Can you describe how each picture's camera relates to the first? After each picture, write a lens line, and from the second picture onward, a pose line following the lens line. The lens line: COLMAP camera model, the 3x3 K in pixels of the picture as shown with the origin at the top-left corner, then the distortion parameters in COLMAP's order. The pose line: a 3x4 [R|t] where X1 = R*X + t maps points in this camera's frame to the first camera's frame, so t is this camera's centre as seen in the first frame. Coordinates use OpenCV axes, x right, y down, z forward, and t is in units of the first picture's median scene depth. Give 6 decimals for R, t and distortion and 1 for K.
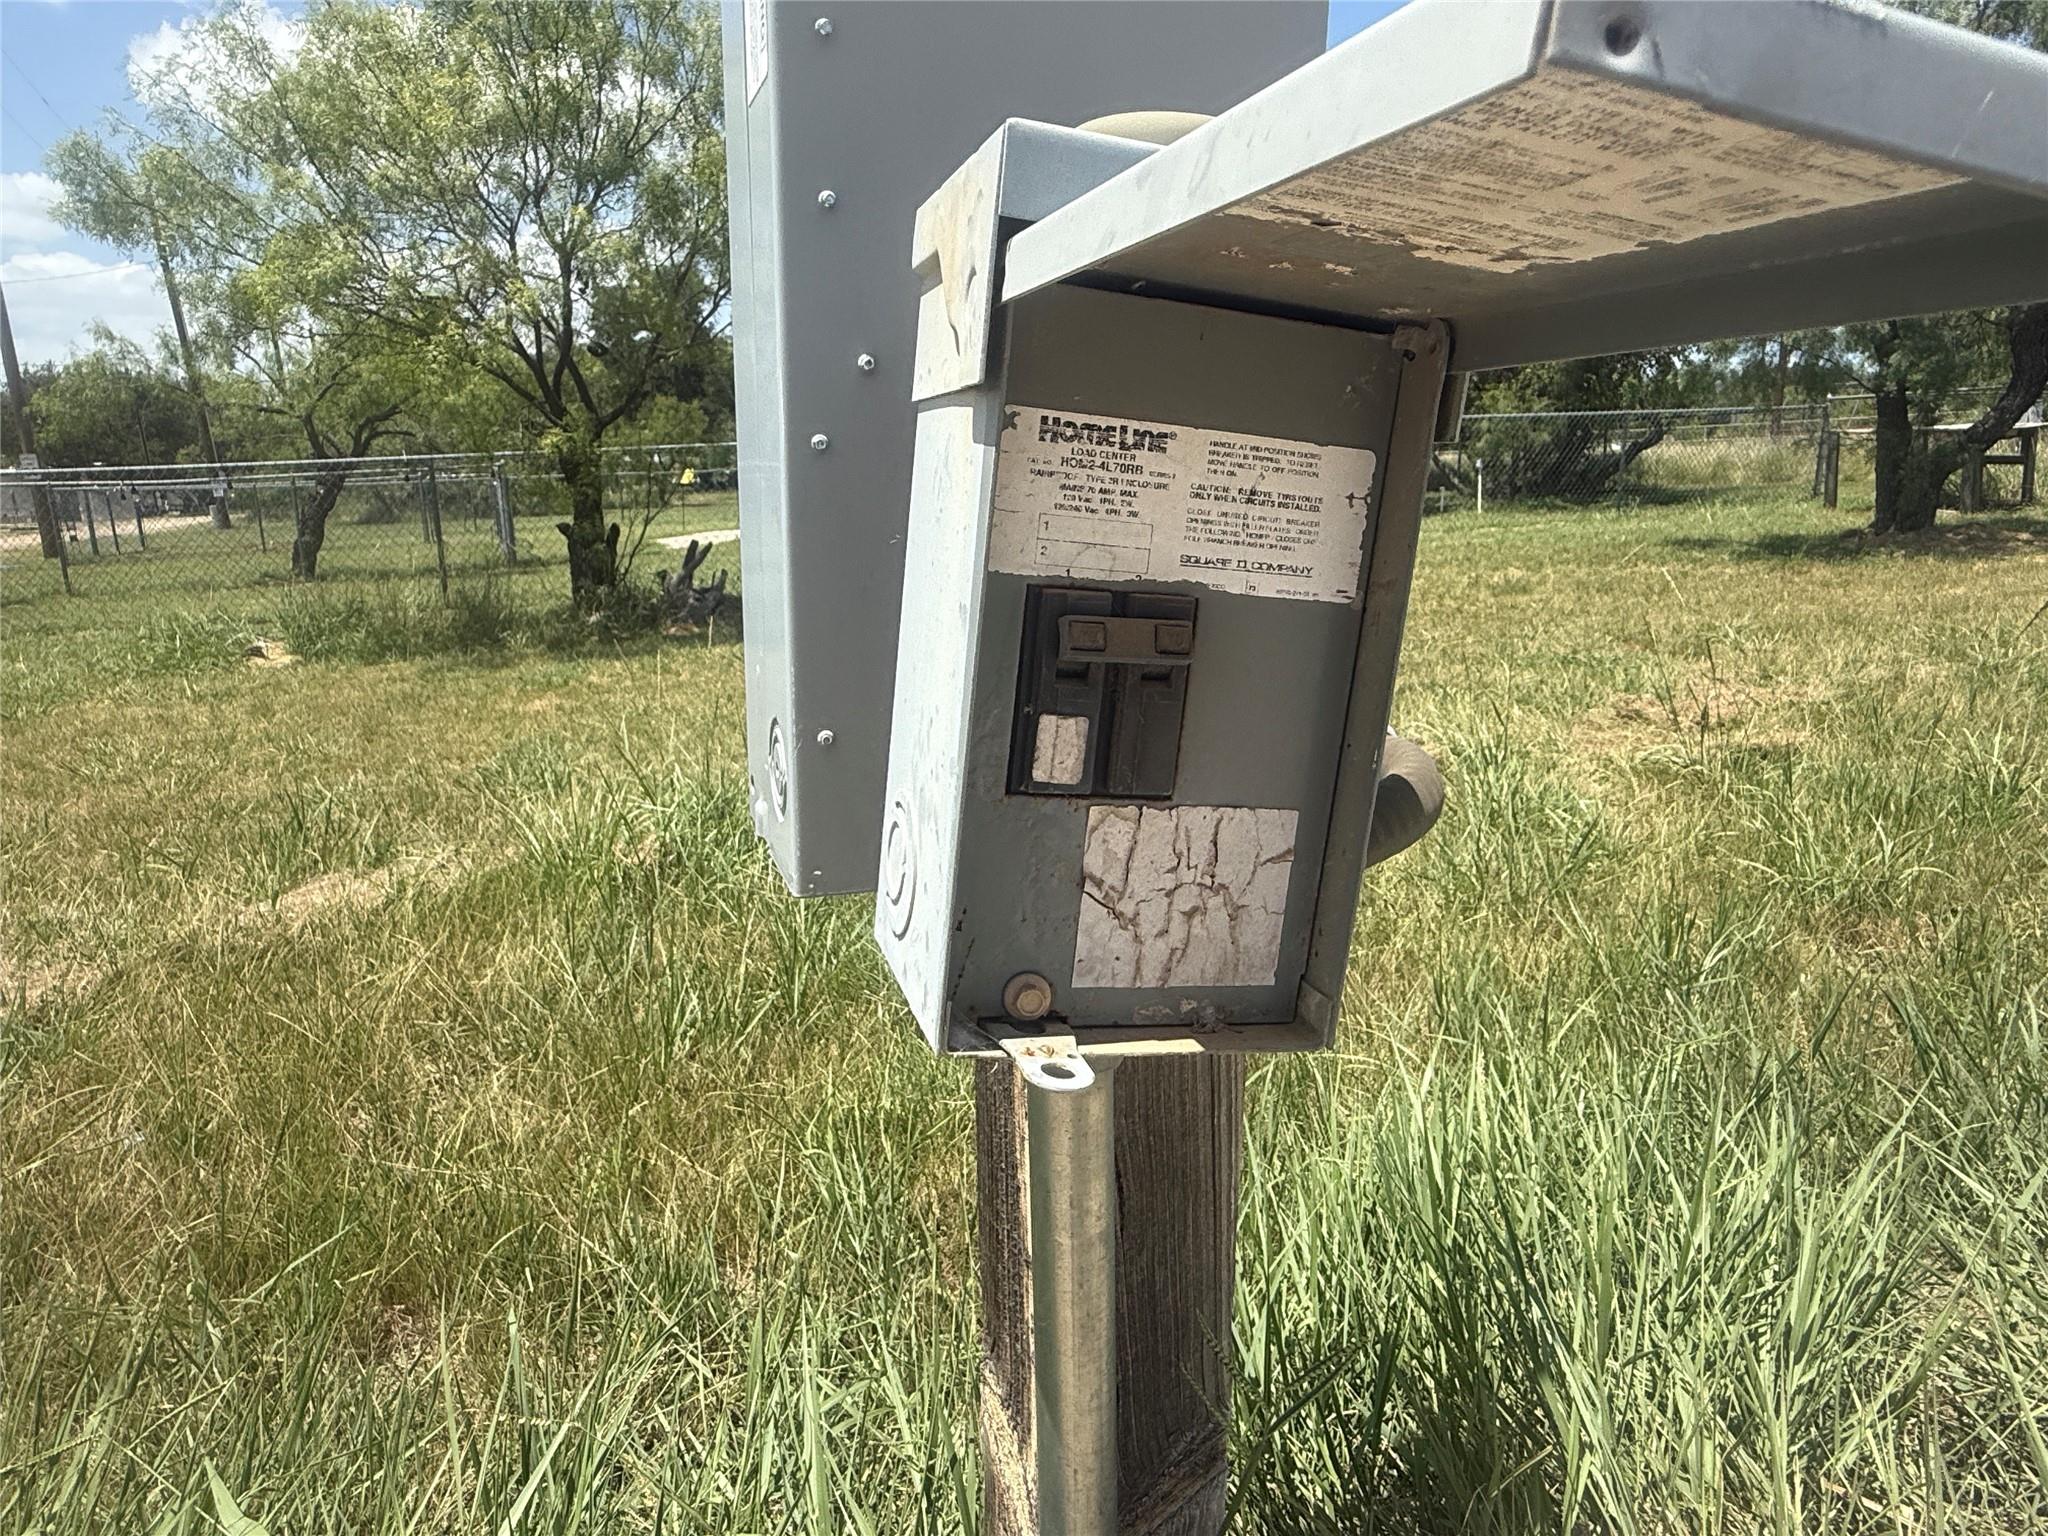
lens RADIAL K [[1250.1, 0, 1024.0], [0, 1250.1, 768.0], [0, 0, 1]] dist [0.006047, 0.002499]
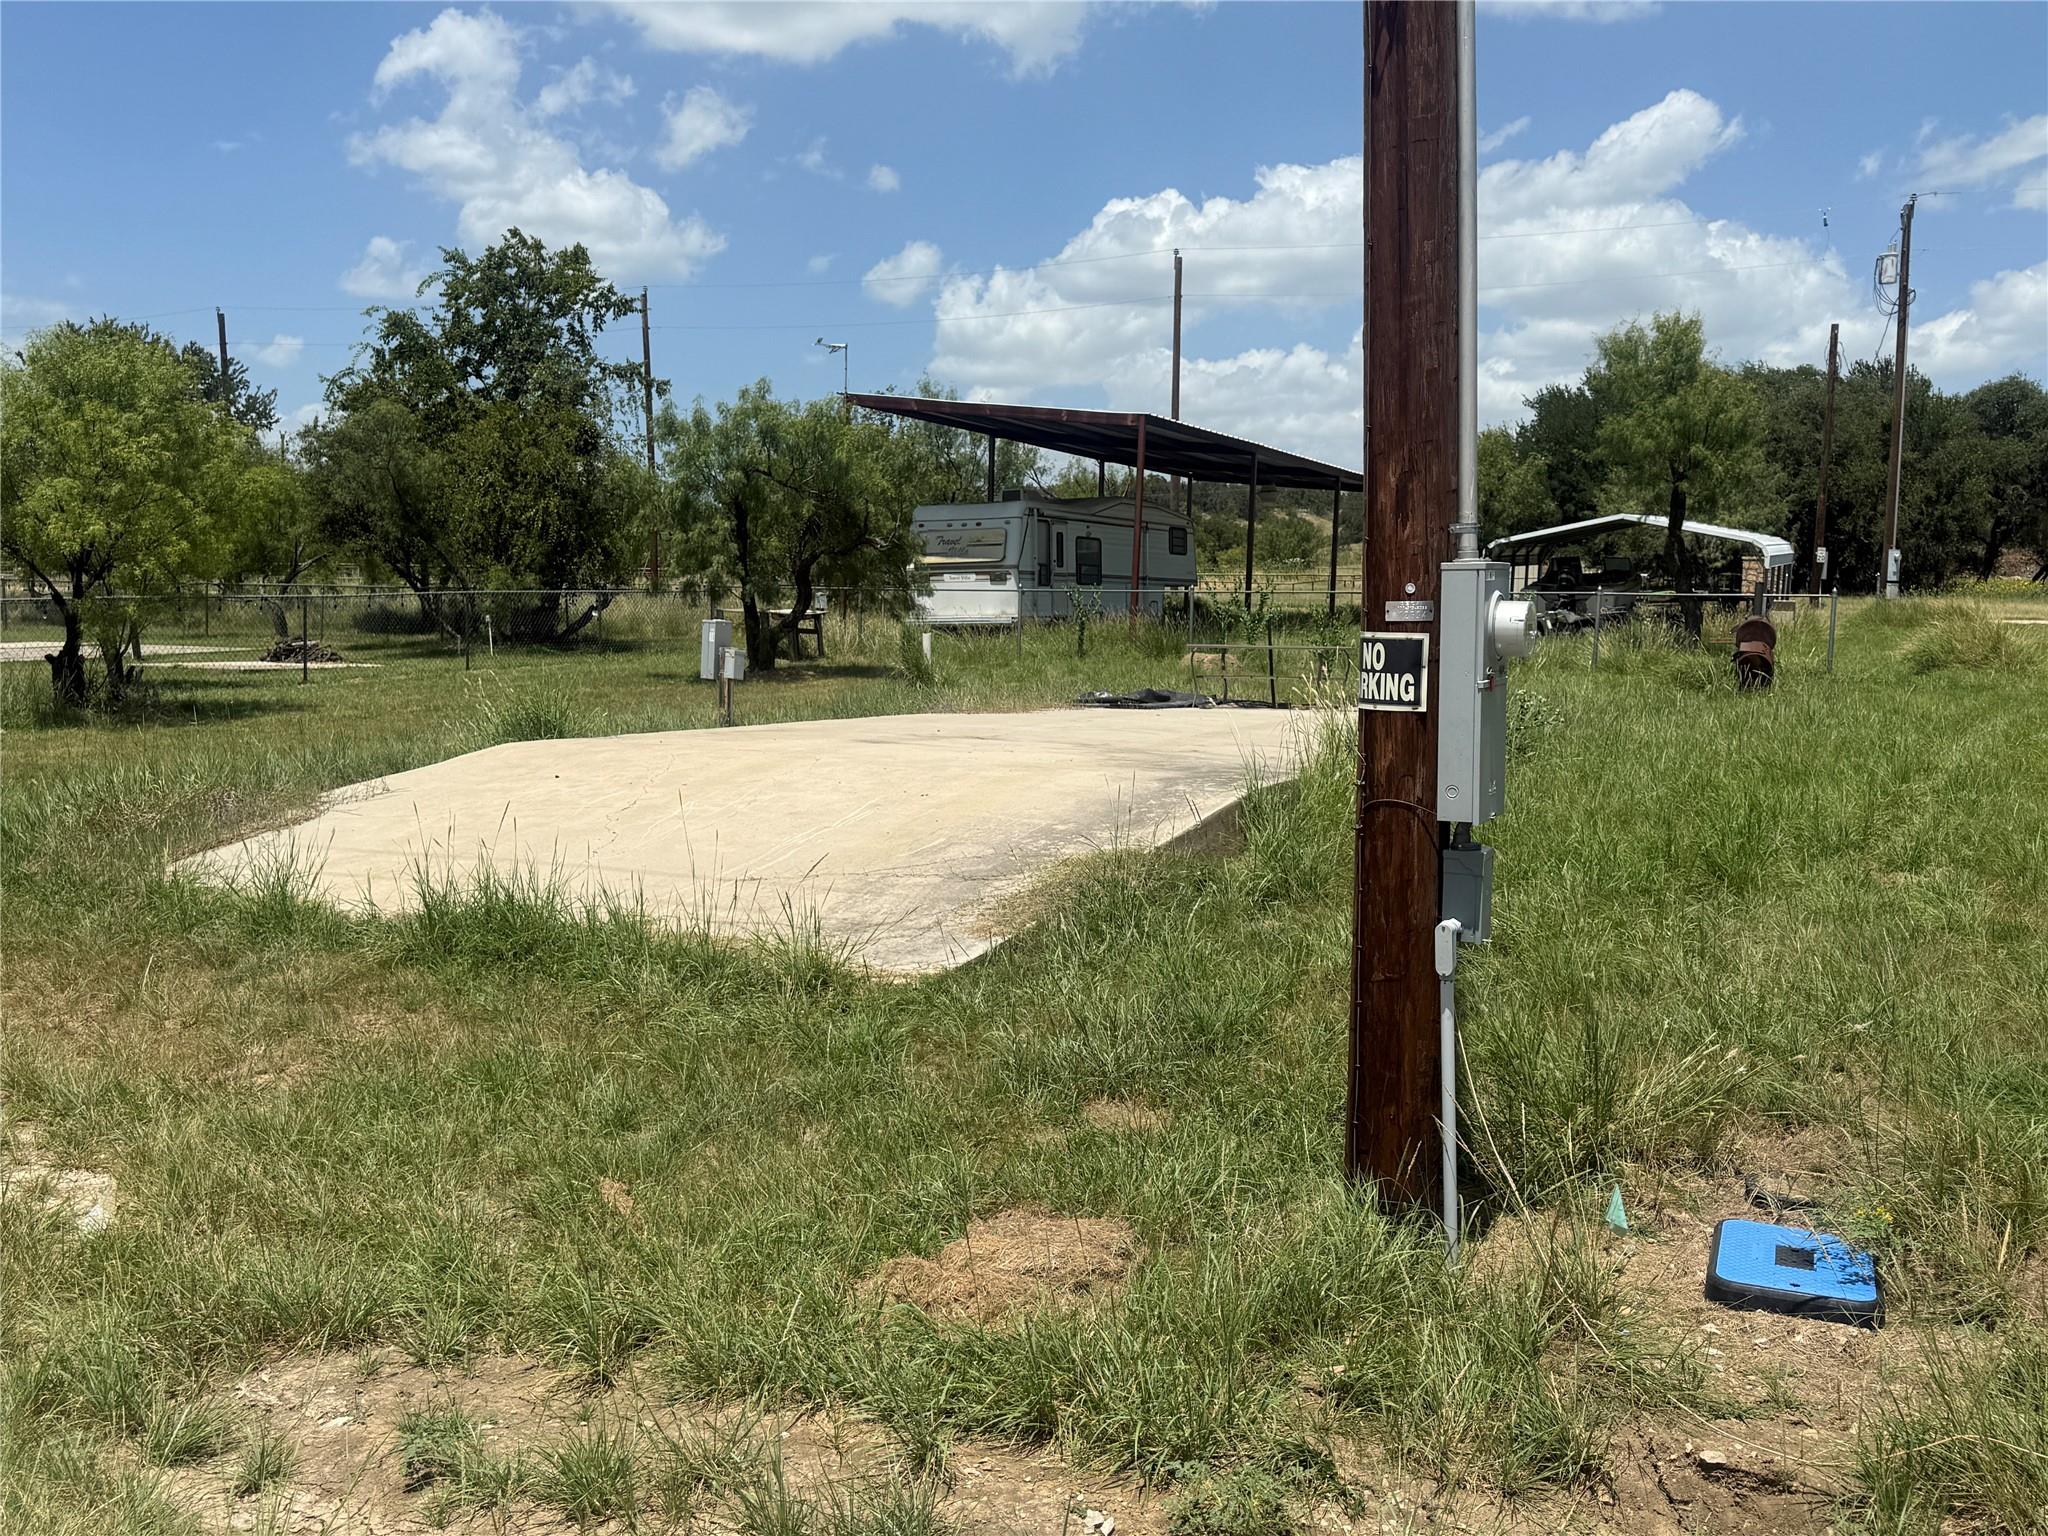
lens RADIAL K [[1733.8, 0, 1024.0], [0, 1733.8, 768.0], [0, 0, 1]] dist [0.106044, 0.001389]
pose [[0.731539, -0.028427, 0.681207, -0.609821], [0.120510, 0.988790, -0.088151, 0.179498], [-0.671065, 0.146578, 0.726764, -0.874532]]
